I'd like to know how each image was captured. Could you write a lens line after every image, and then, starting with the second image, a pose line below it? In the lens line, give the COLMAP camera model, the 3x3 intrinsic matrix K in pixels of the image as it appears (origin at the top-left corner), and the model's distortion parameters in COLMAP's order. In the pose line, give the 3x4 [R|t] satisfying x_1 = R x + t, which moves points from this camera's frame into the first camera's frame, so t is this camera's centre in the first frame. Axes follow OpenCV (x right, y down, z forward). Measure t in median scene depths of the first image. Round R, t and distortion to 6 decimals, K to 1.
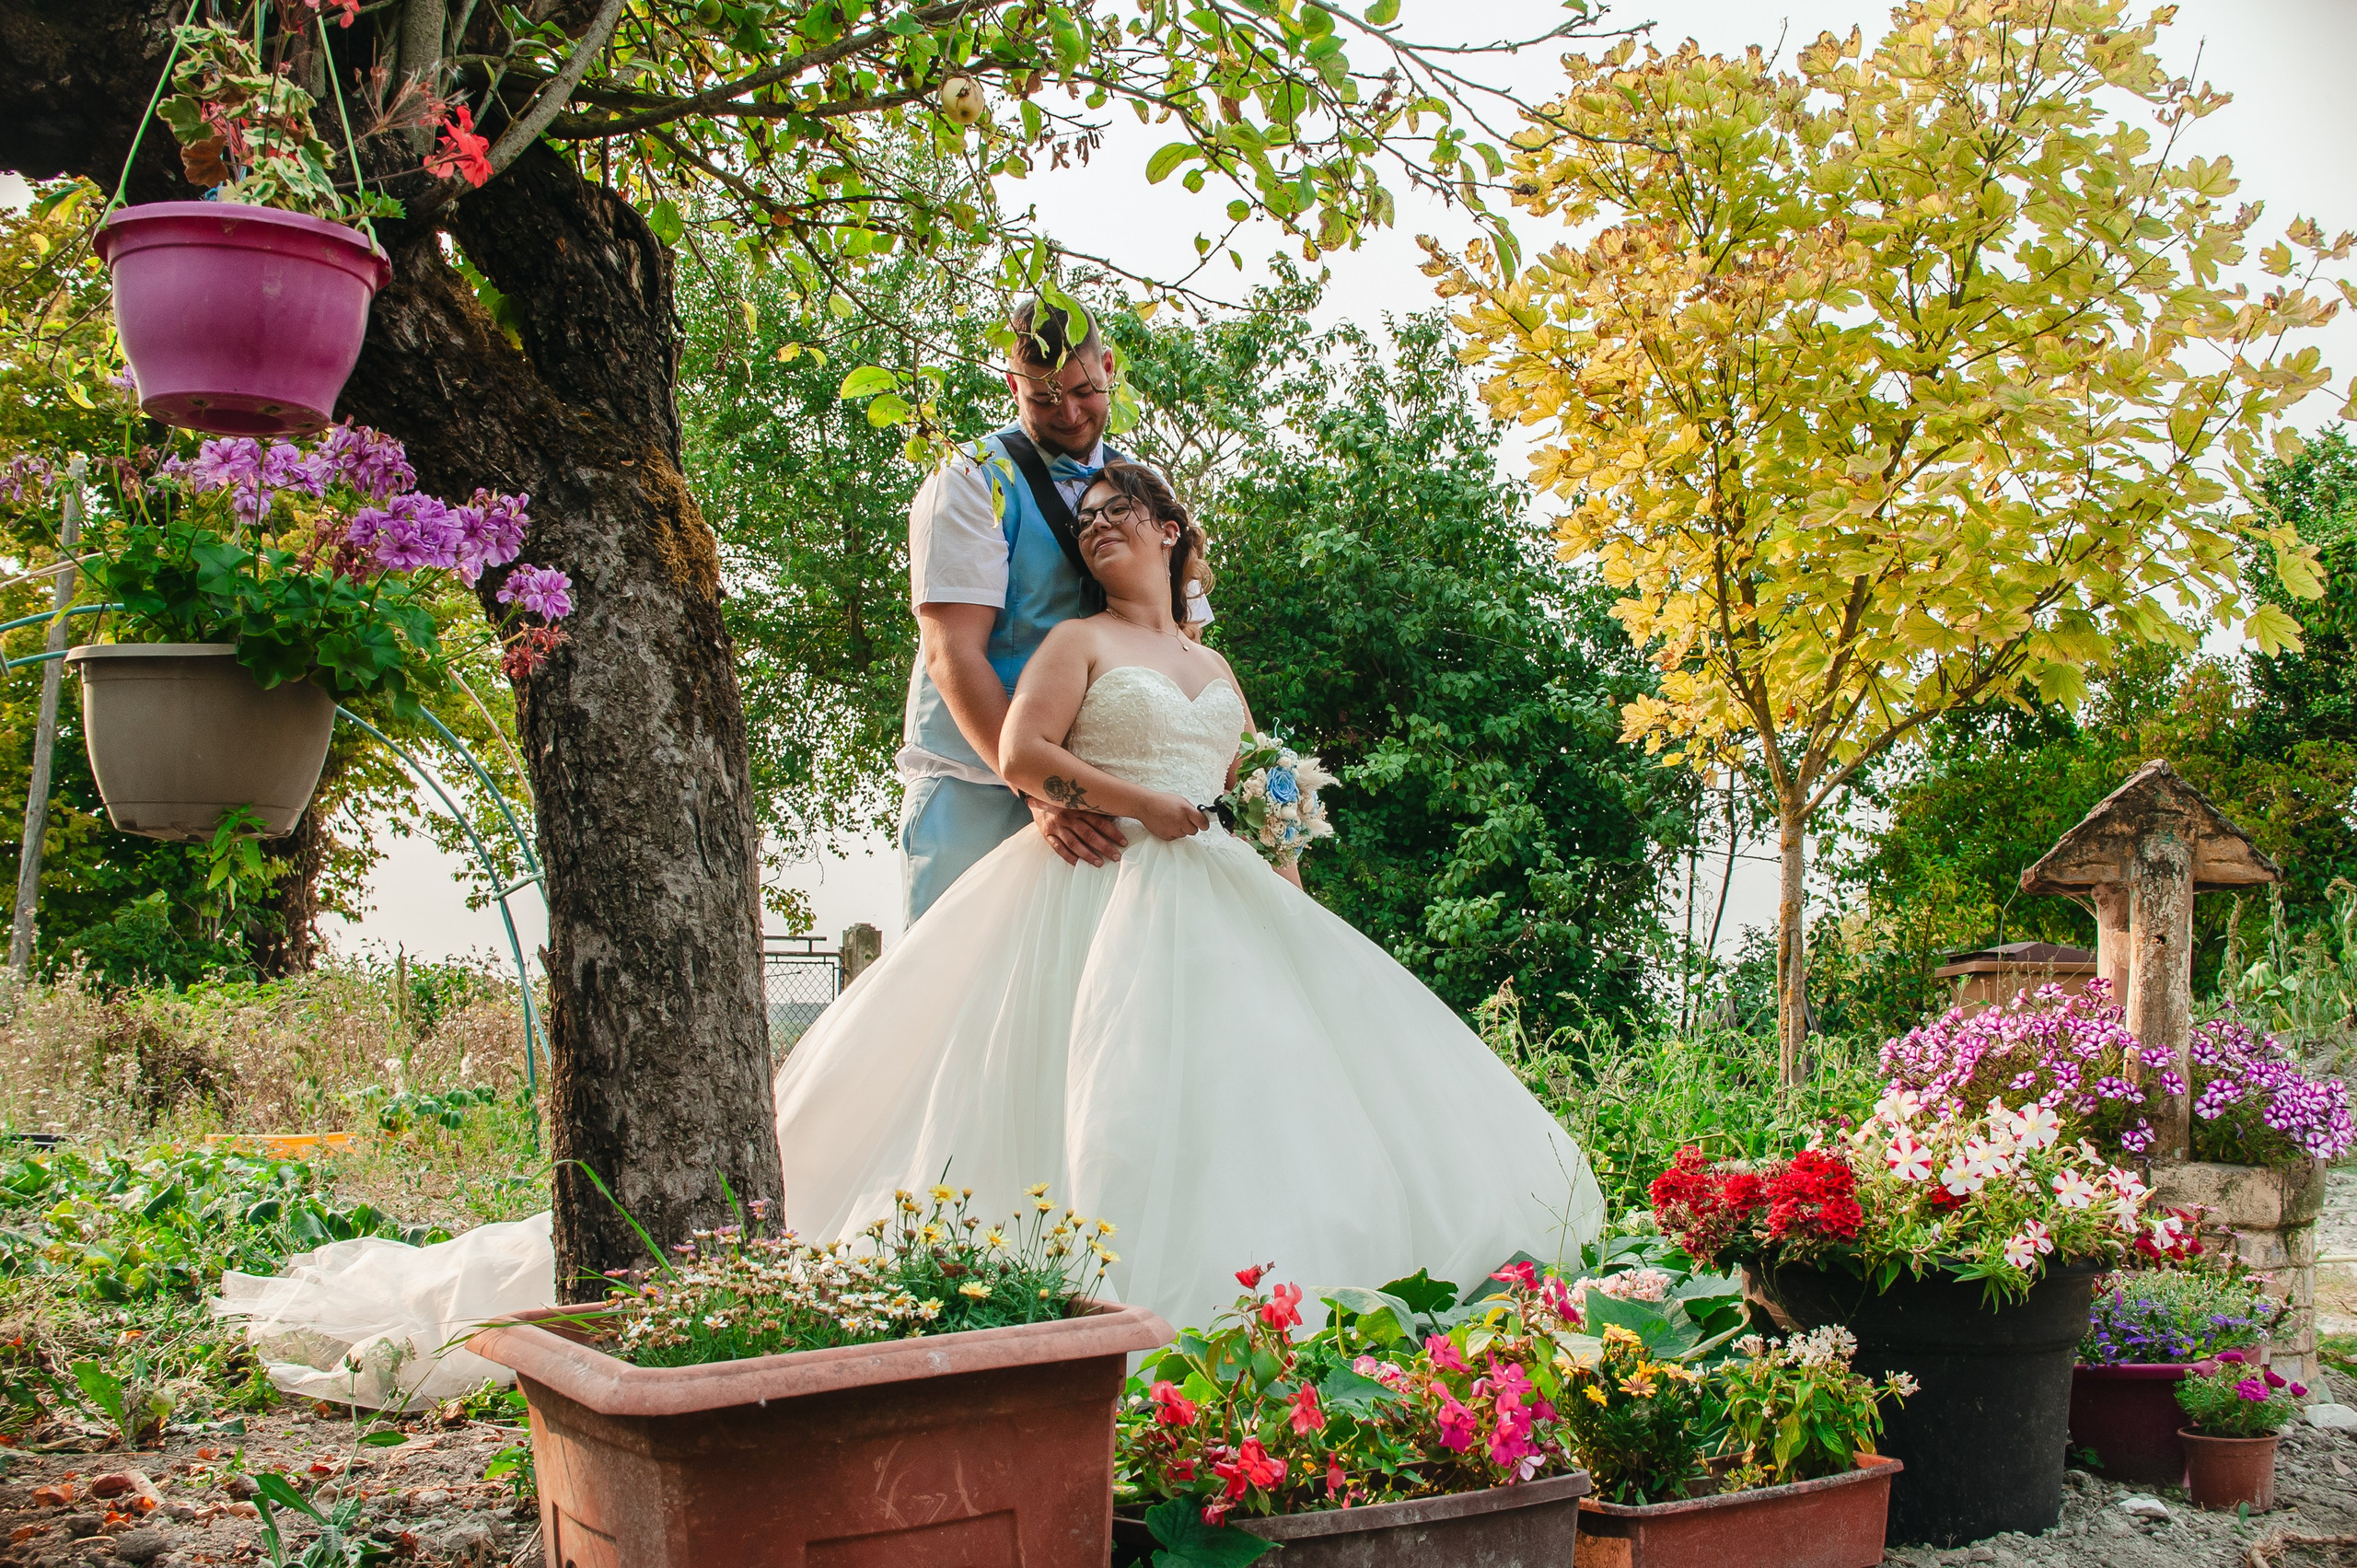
lens RADIAL K [[2978.6, 0, 1178.5], [0, 2978.6, 784.0], [0, 0, 1]] dist [-0.107306, 0.318668]
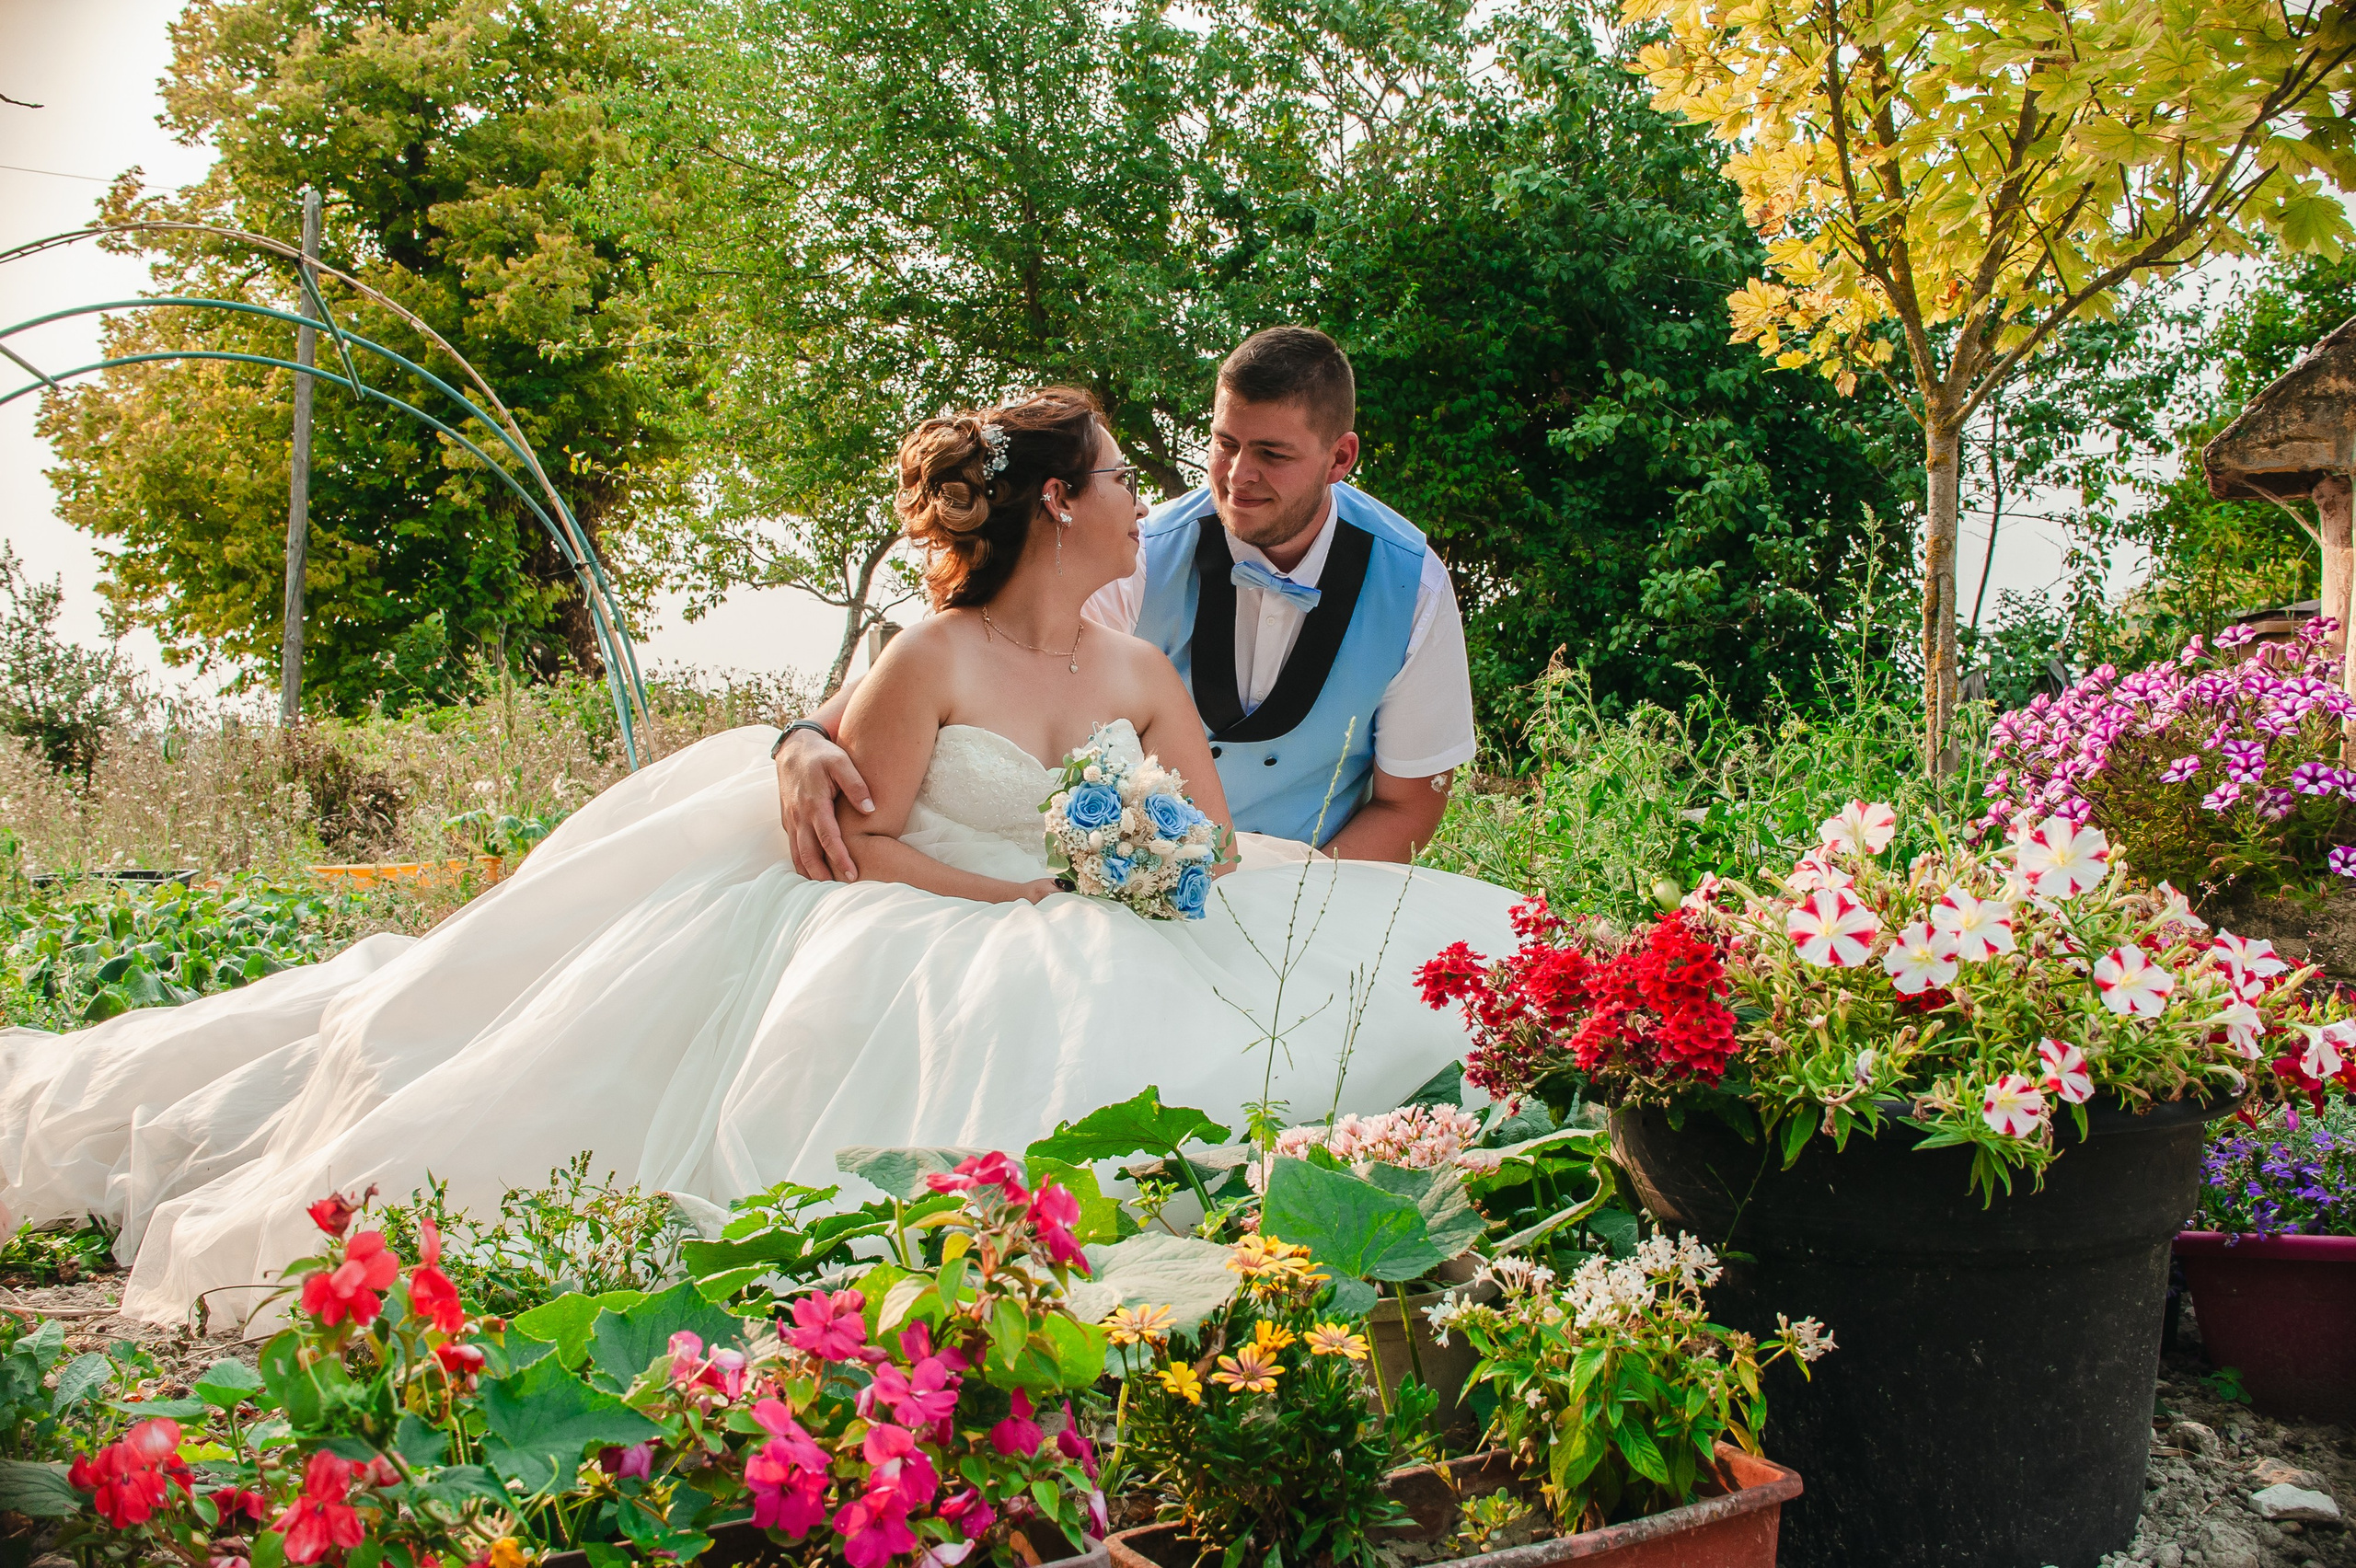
lens RADIAL K [[2654.9, 0, 1209.3], [0, 2654.9, 809.6], [0, 0, 1]] dist [-0.047907, 0.011717]
pose [[0.988639, -0.022843, -0.148564, 0.072293], [0.039592, 0.993056, 0.110783, 0.015891], [0.145001, -0.115407, 0.982678, 0.175604]]
